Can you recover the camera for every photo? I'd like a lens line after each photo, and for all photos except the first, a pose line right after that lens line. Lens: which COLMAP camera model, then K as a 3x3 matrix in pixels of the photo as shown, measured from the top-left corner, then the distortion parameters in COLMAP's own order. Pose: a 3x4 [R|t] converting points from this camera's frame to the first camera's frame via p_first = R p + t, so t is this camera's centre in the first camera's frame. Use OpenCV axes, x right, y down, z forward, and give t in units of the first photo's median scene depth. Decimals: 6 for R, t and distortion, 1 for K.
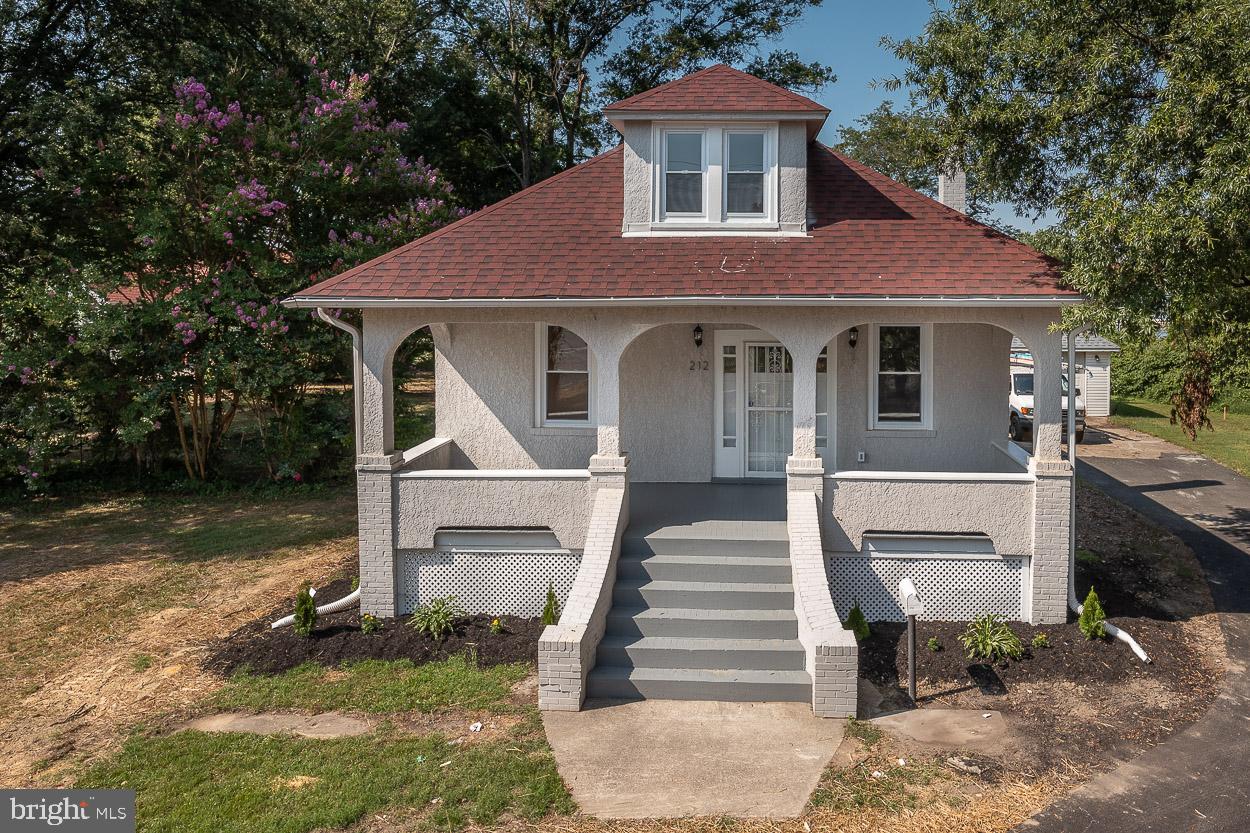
lens RADIAL K [[913.9, 0, 625.3], [0, 913.9, 348.3], [0, 0, 1]] dist [-0.028383, 0.001531]
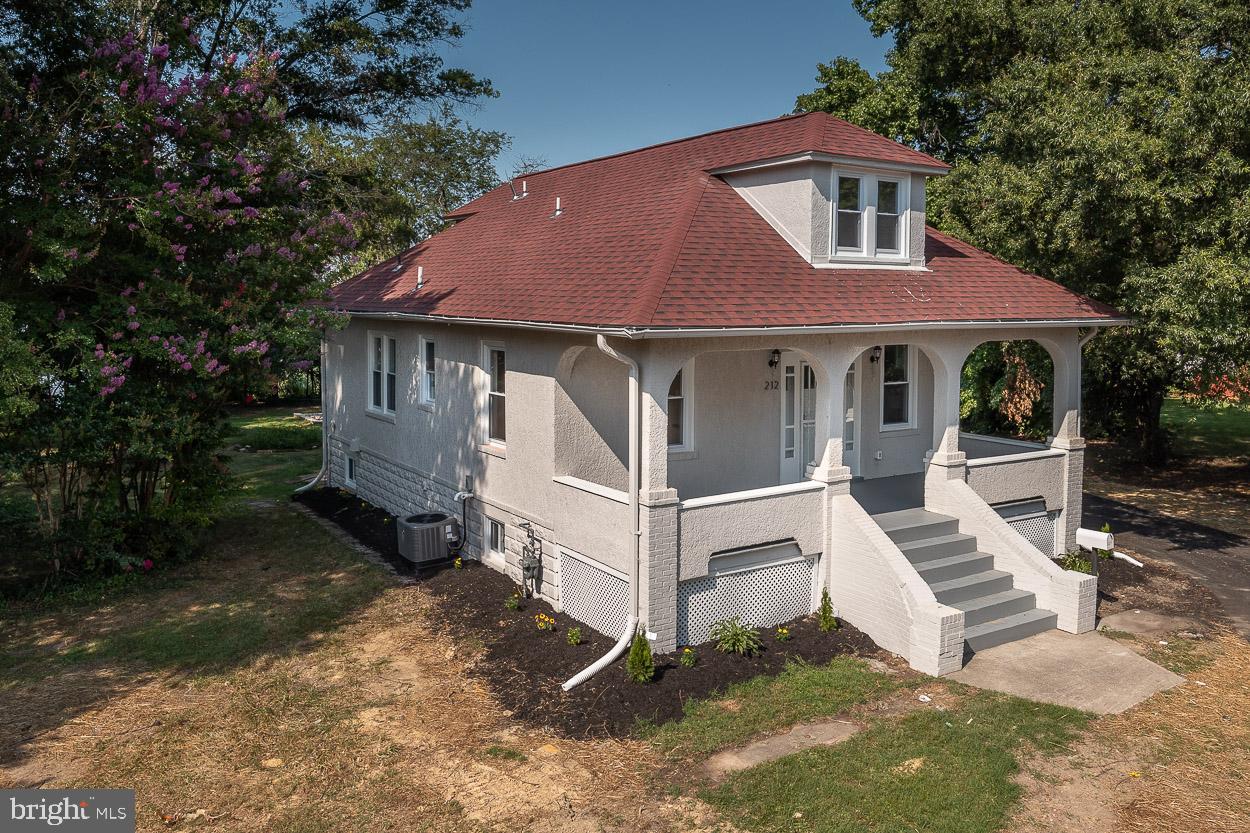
lens RADIAL K [[1011.6, 0, 625.0], [0, 1011.6, 416.5], [0, 0, 1]] dist [-0.042616, -0.004346]
pose [[0.816566, -0.066826, 0.573371, -0.905748], [0.043606, 0.997579, 0.054166, -0.019877], [-0.575603, -0.019228, 0.817503, 0.140746]]
